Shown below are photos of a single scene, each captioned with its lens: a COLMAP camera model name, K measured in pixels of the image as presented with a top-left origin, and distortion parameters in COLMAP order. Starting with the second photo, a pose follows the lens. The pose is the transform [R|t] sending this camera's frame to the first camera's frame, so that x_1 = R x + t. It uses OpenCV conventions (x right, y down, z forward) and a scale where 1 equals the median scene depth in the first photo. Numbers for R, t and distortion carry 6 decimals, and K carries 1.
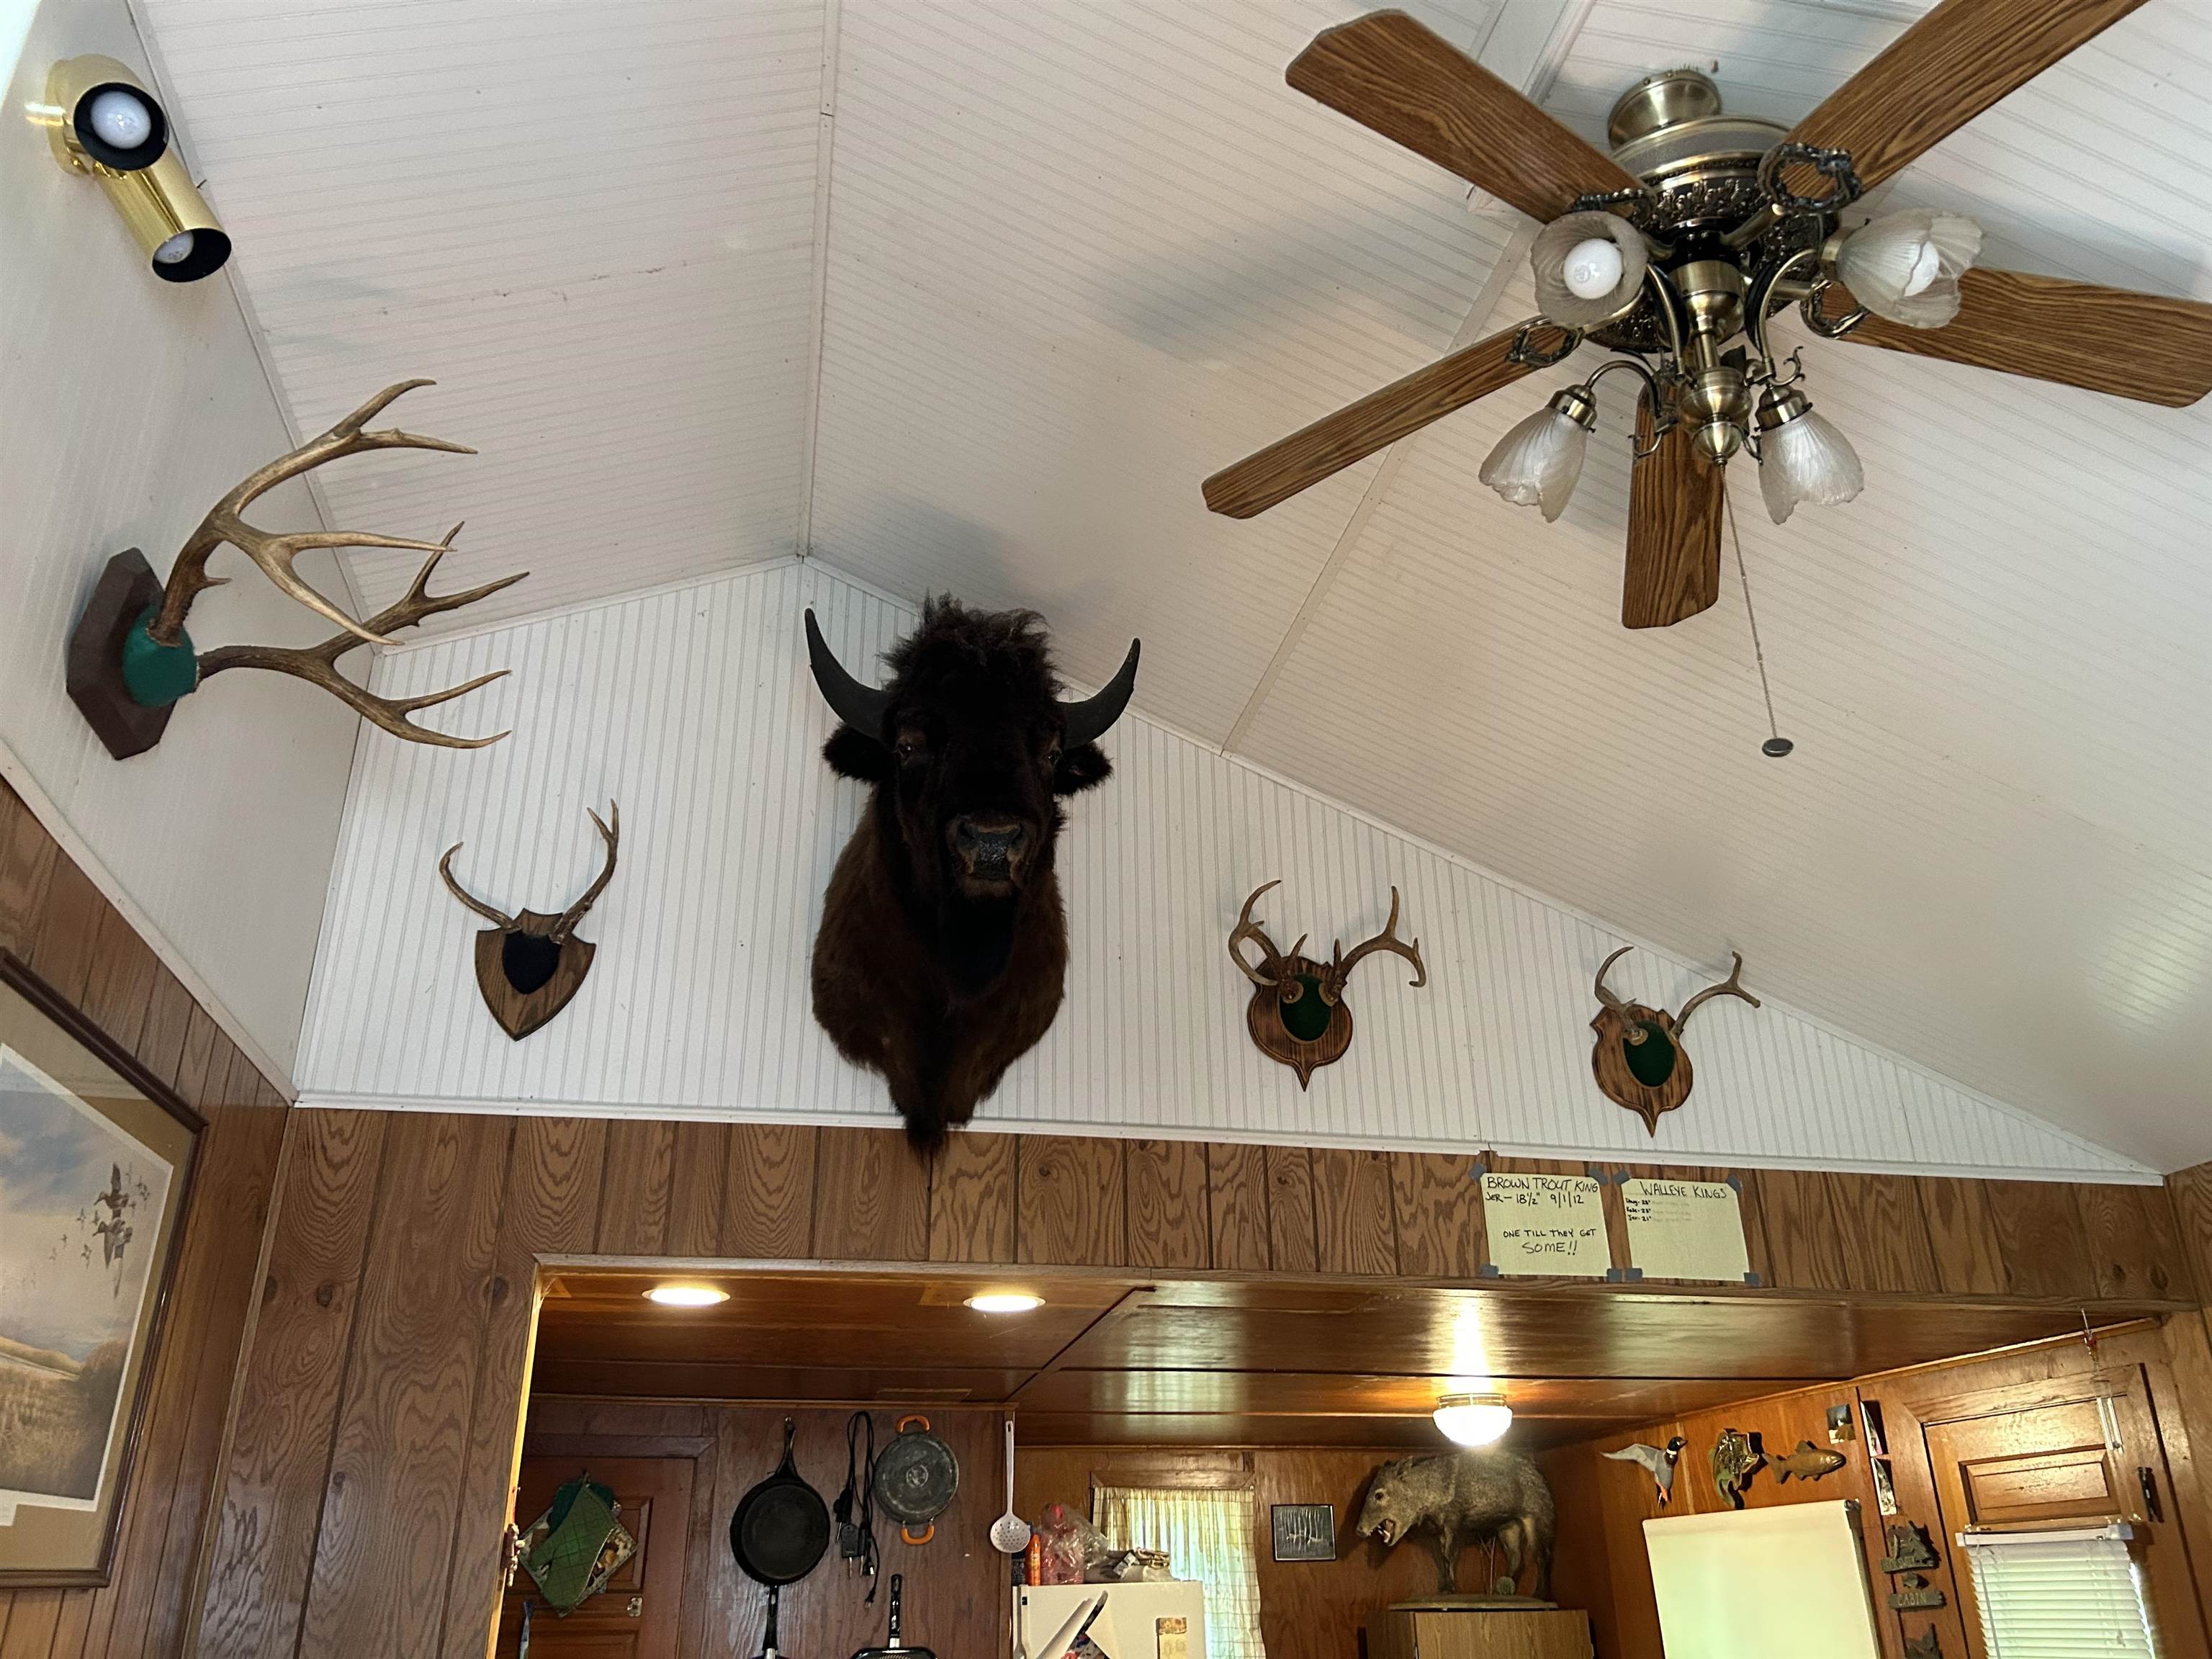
lens RADIAL K [[1667.8, 0, 1108.5], [0, 1667.8, 847.0], [0, 0, 1]] dist [0.059215, -0.069710]
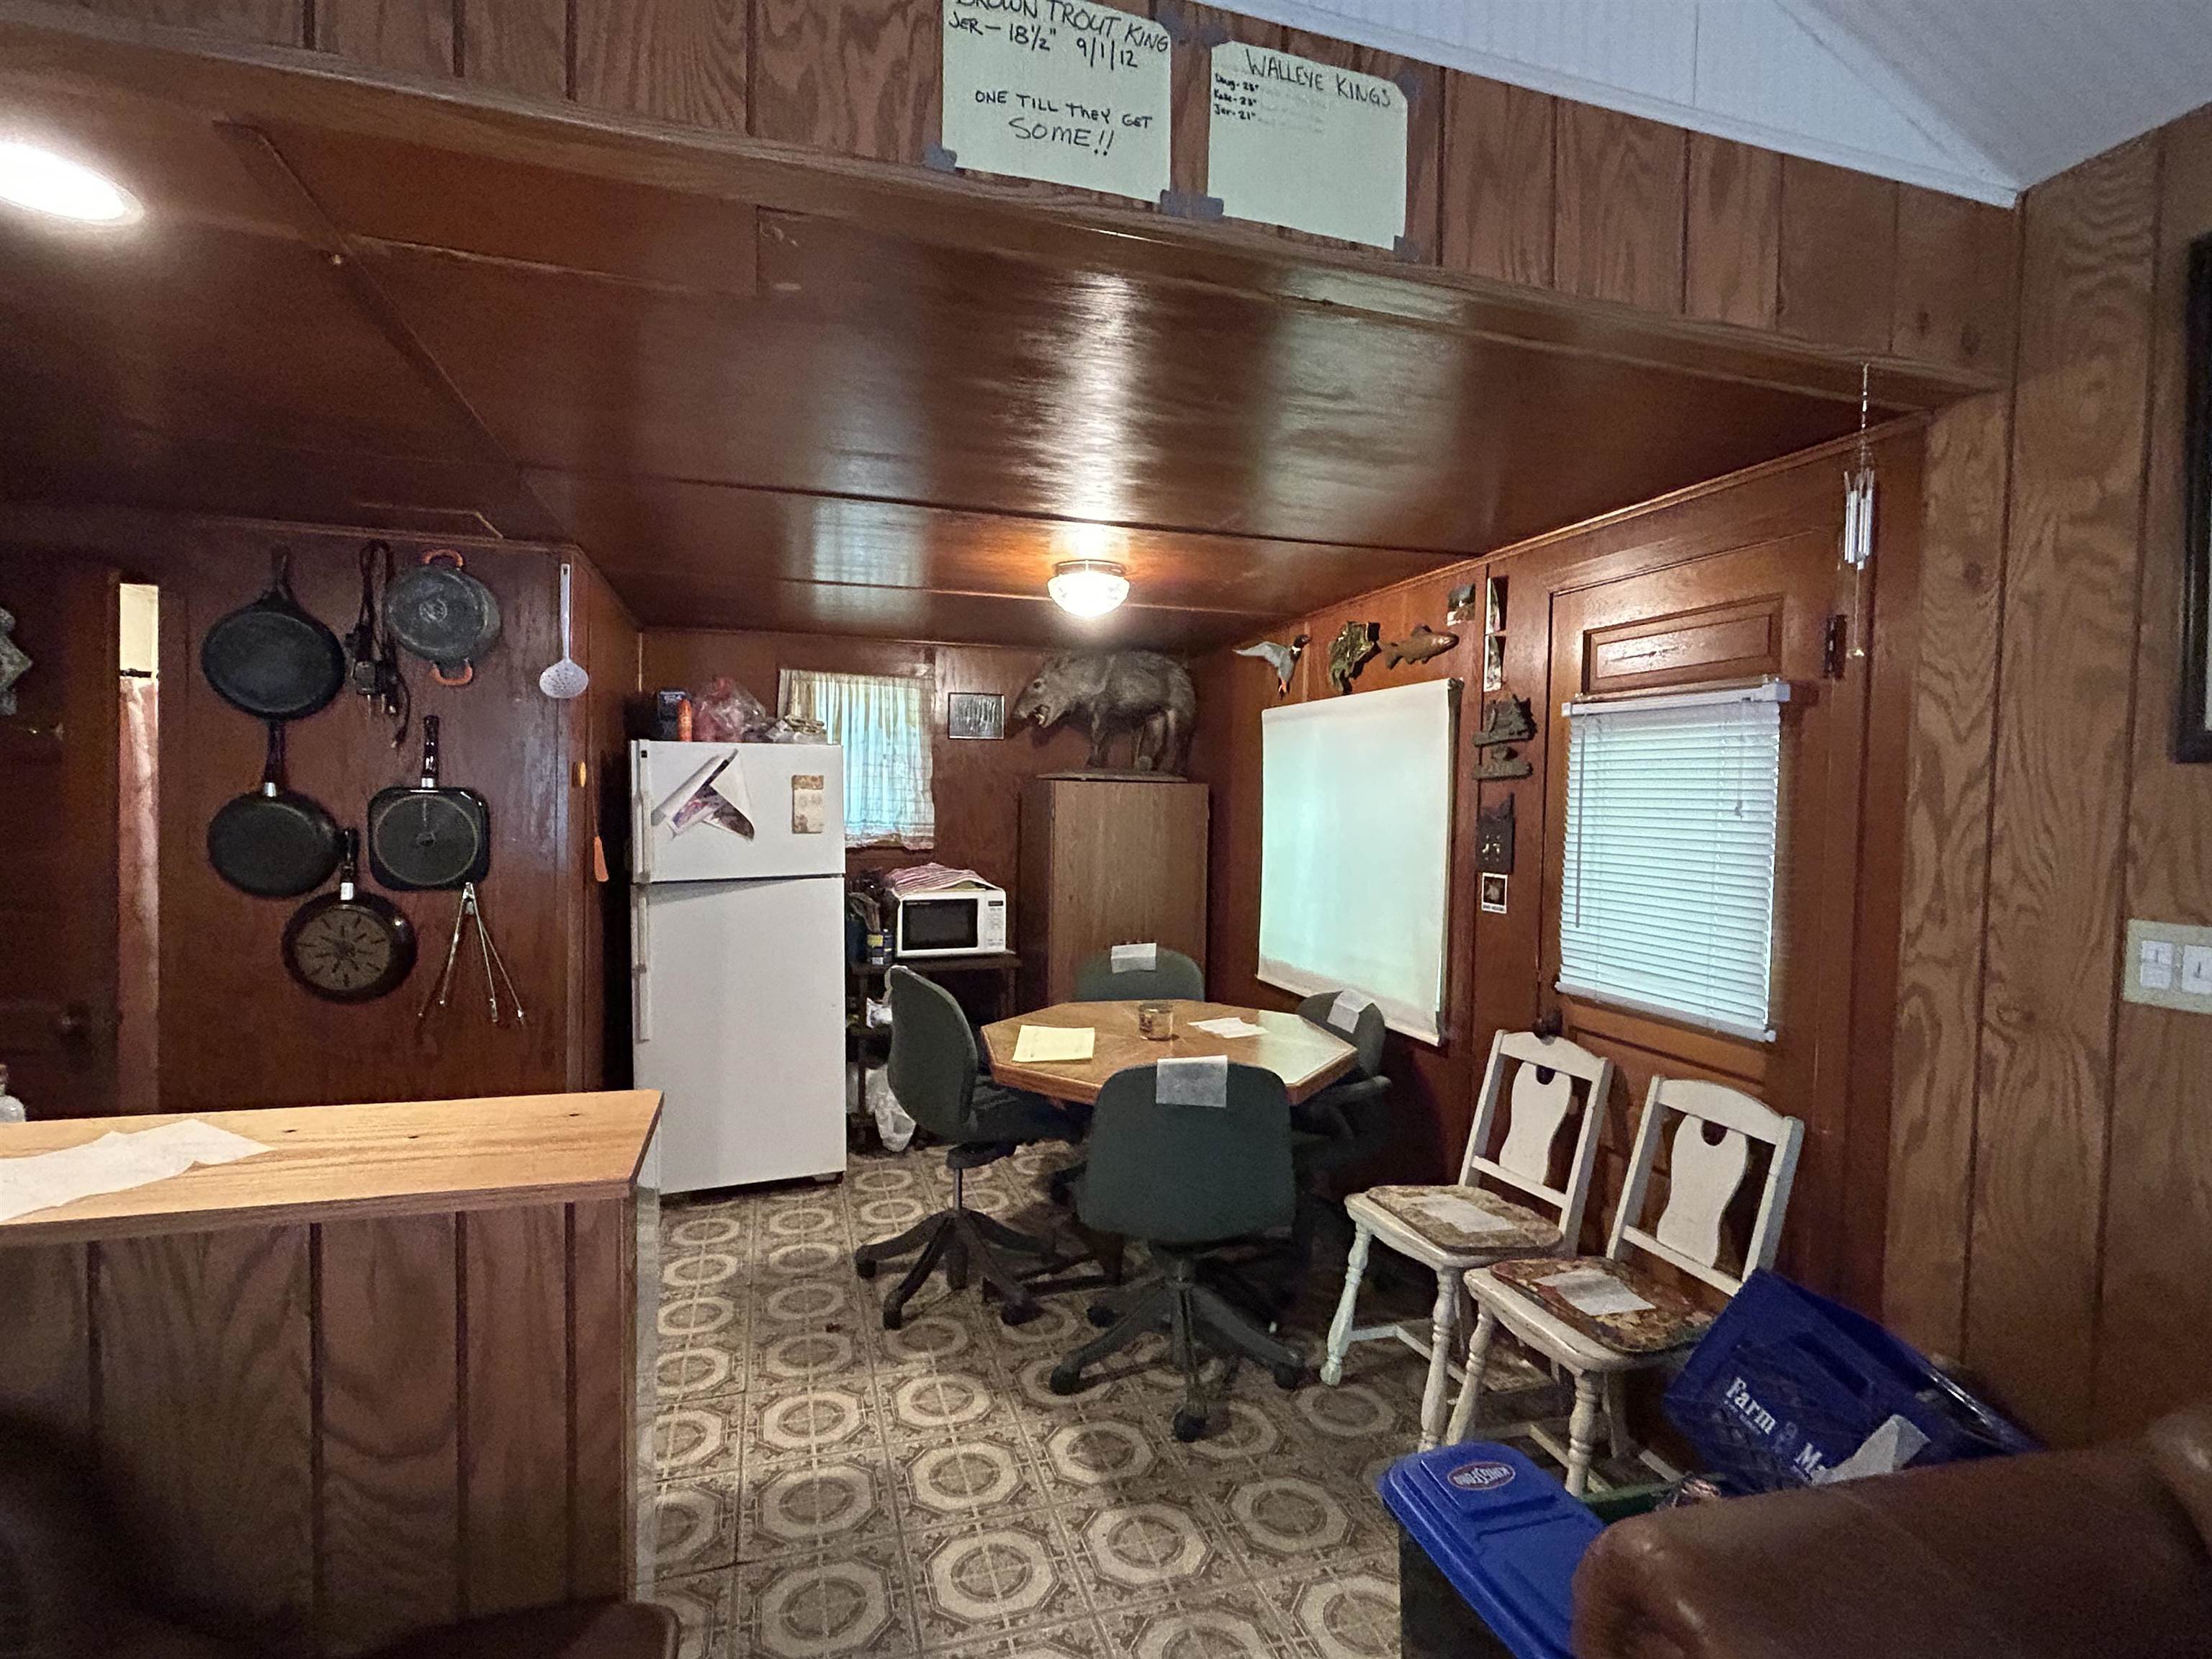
lens RADIAL K [[1066.5, 0, 1103.8], [0, 1066.5, 829.6], [0, 0, 1]] dist [-0.004283, 0.003402]
pose [[0.994881, 0.027040, 0.097366, 0.241732], [-0.067271, 0.896222, 0.438476, 0.280042], [-0.075405, -0.442782, 0.893453, 0.571867]]
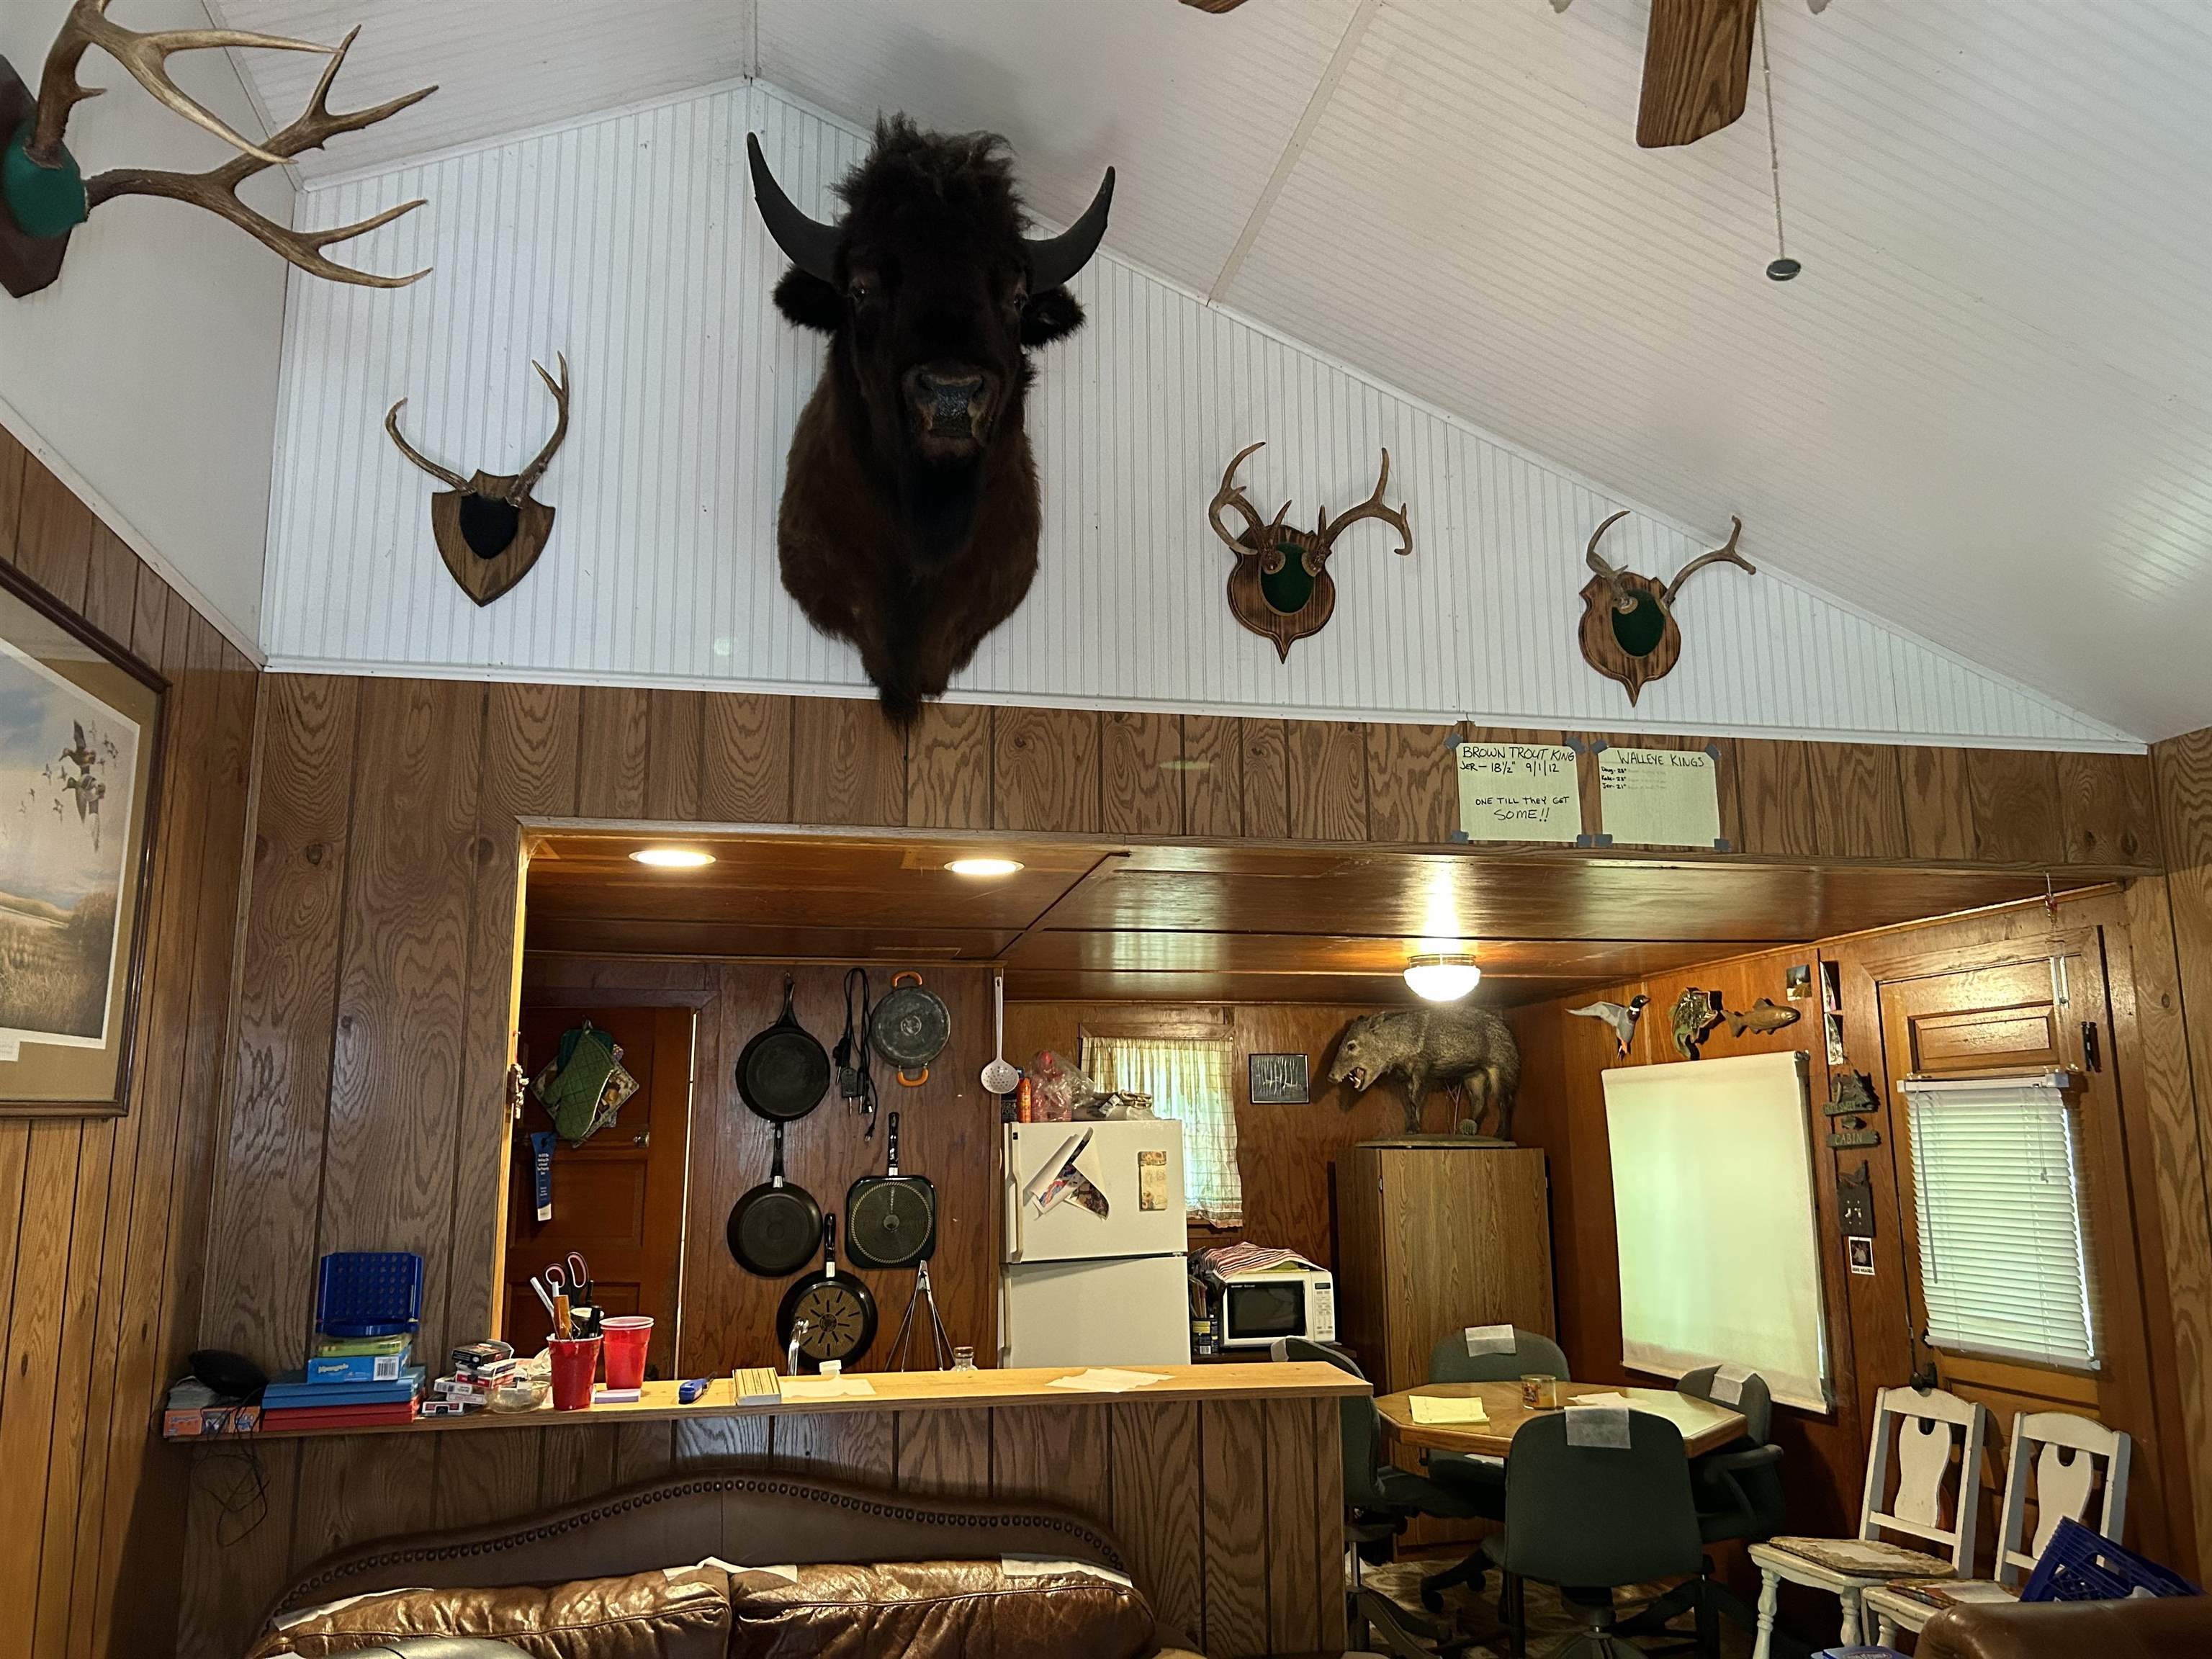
lens RADIAL K [[1667.8, 0, 1085.2], [0, 1667.8, 826.7], [0, 0, 1]] dist [0.059215, -0.069710]
pose [[0.999887, 0.002737, -0.014750, 0.014666], [0.000787, 0.972280, 0.233819, 0.009443], [0.014982, -0.233804, 0.972168, 0.014307]]
